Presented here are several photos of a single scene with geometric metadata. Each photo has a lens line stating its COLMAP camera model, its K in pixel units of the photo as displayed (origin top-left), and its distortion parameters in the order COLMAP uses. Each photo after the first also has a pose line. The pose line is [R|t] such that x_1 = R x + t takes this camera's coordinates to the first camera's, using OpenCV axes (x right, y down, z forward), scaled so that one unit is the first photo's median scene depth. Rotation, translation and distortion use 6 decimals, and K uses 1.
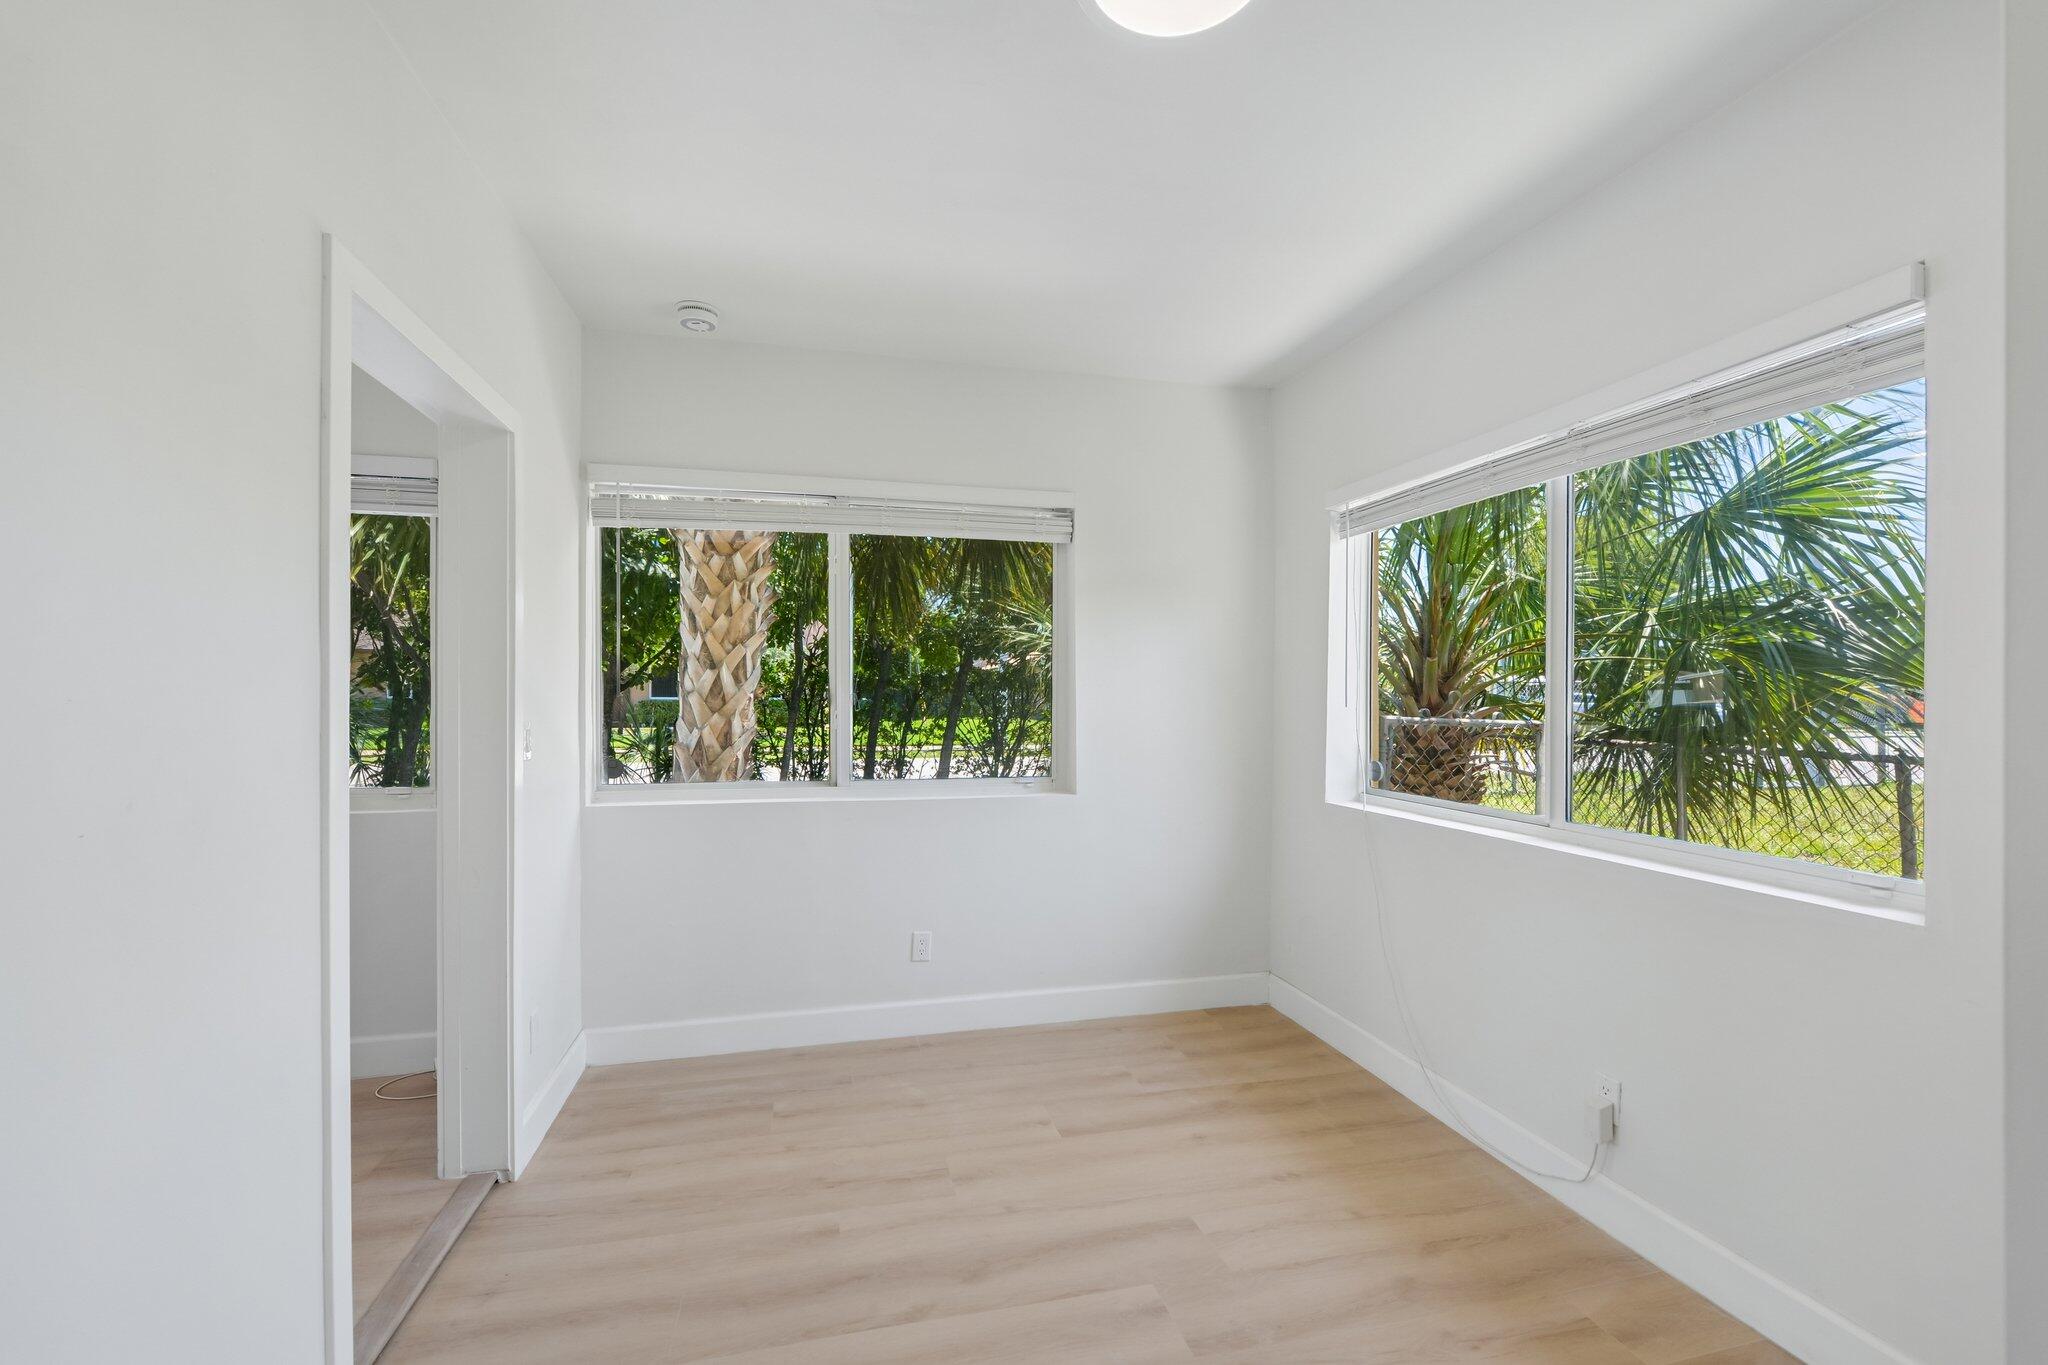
lens RADIAL K [[827.1, 0, 1024.1], [0, 827.1, 690.3], [0, 0, 1]] dist [-0.014127, -0.001509]
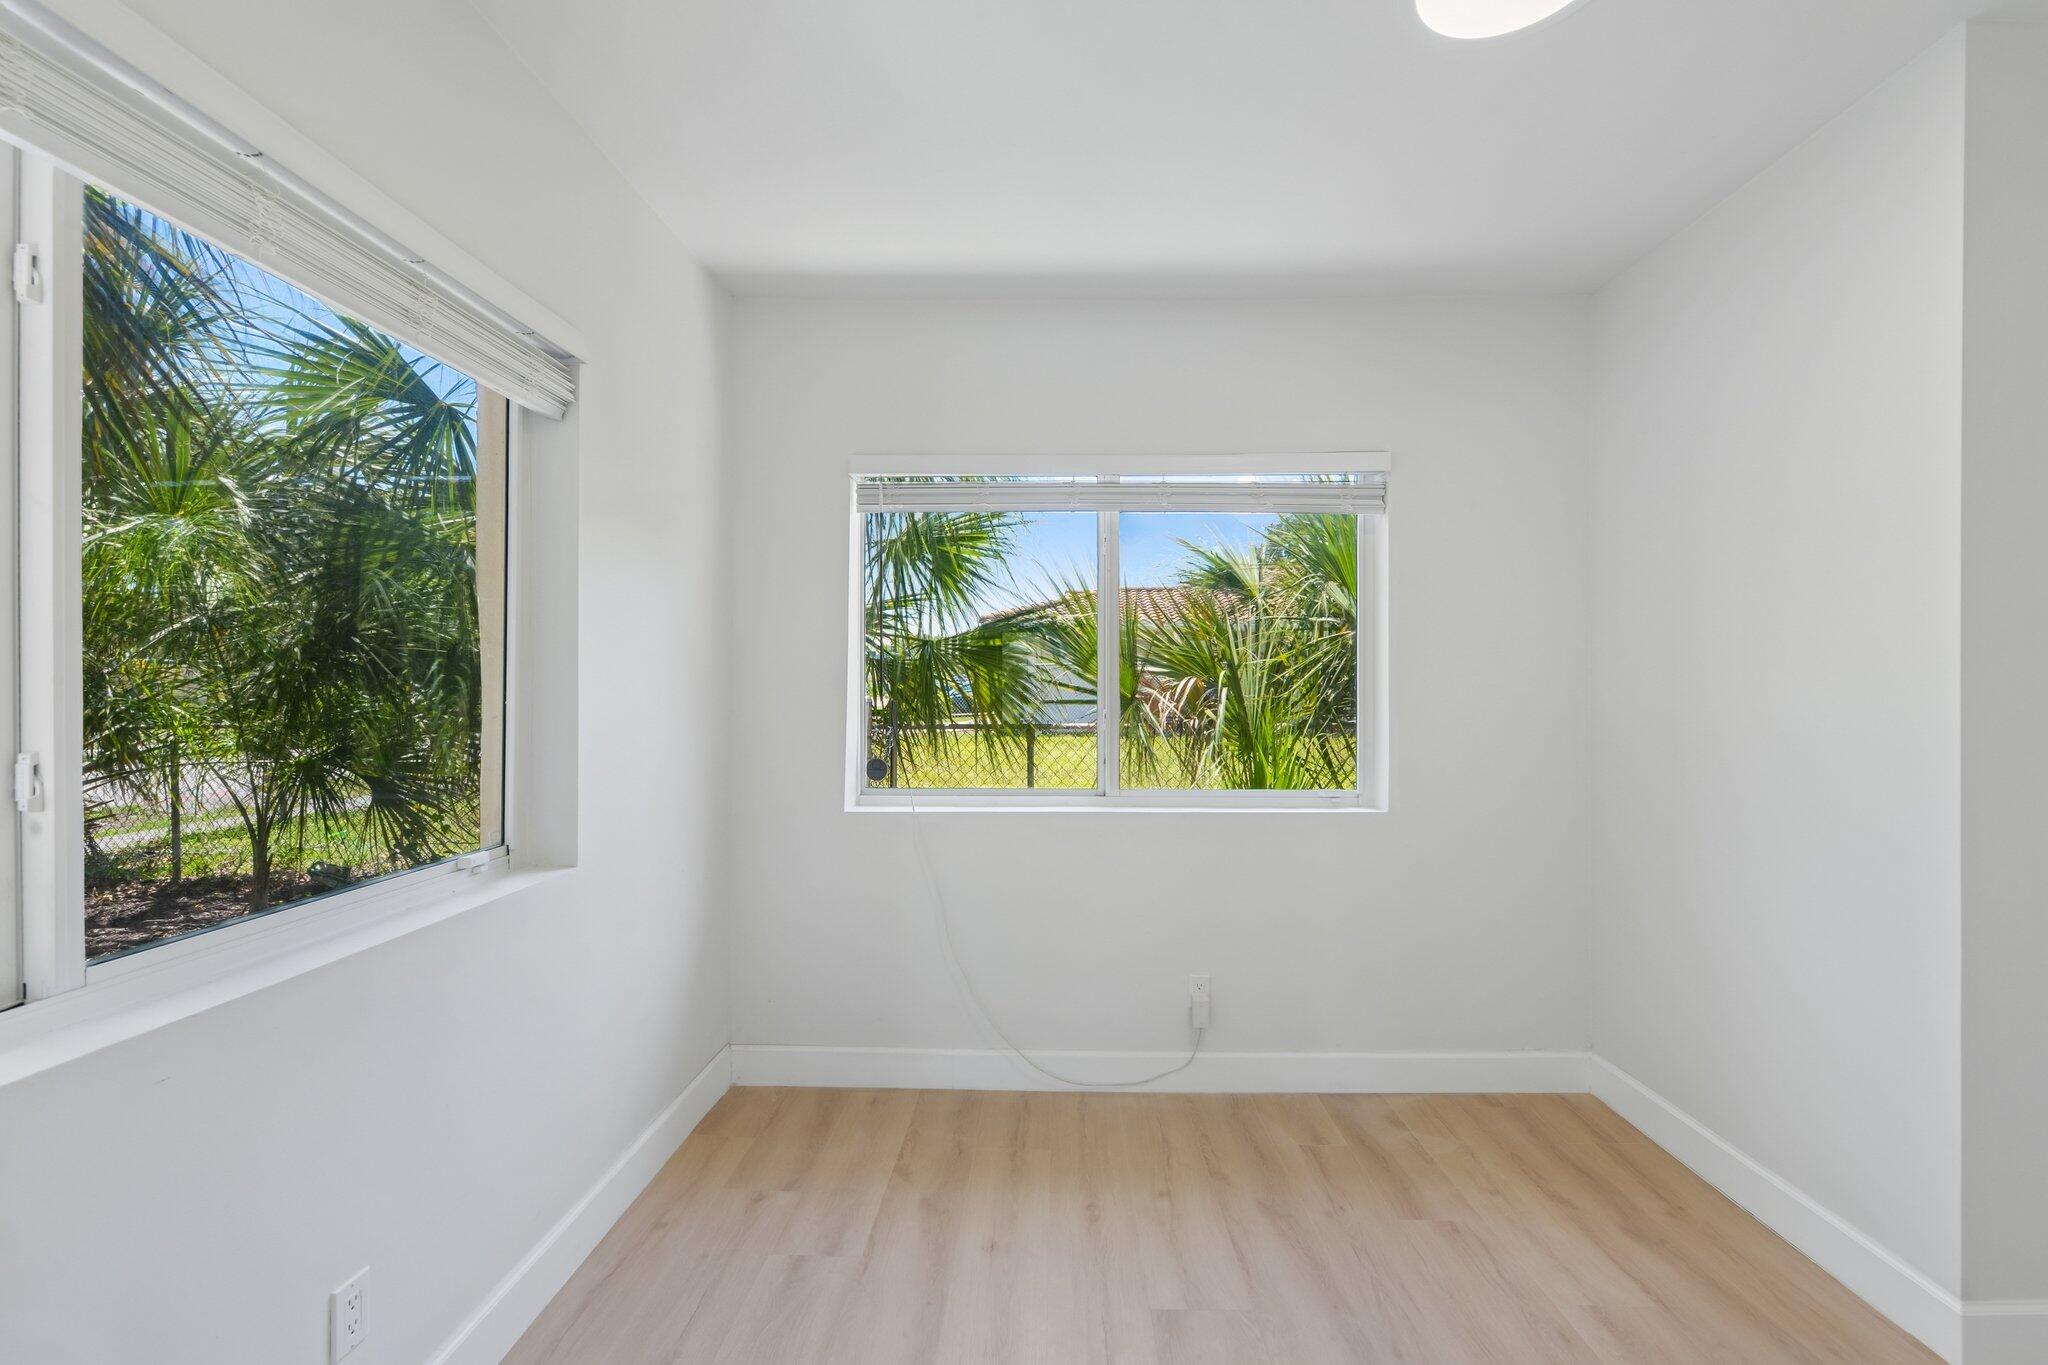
lens RADIAL K [[827.1, 0, 1025.0], [0, 827.1, 689.4], [0, 0, 1]] dist [-0.014127, -0.001509]
pose [[0.299593, -0.011655, 0.953996, -0.487732], [0.010144, 0.999908, 0.009030, 0.004085], [-0.954013, 0.006972, 0.299684, 0.689086]]
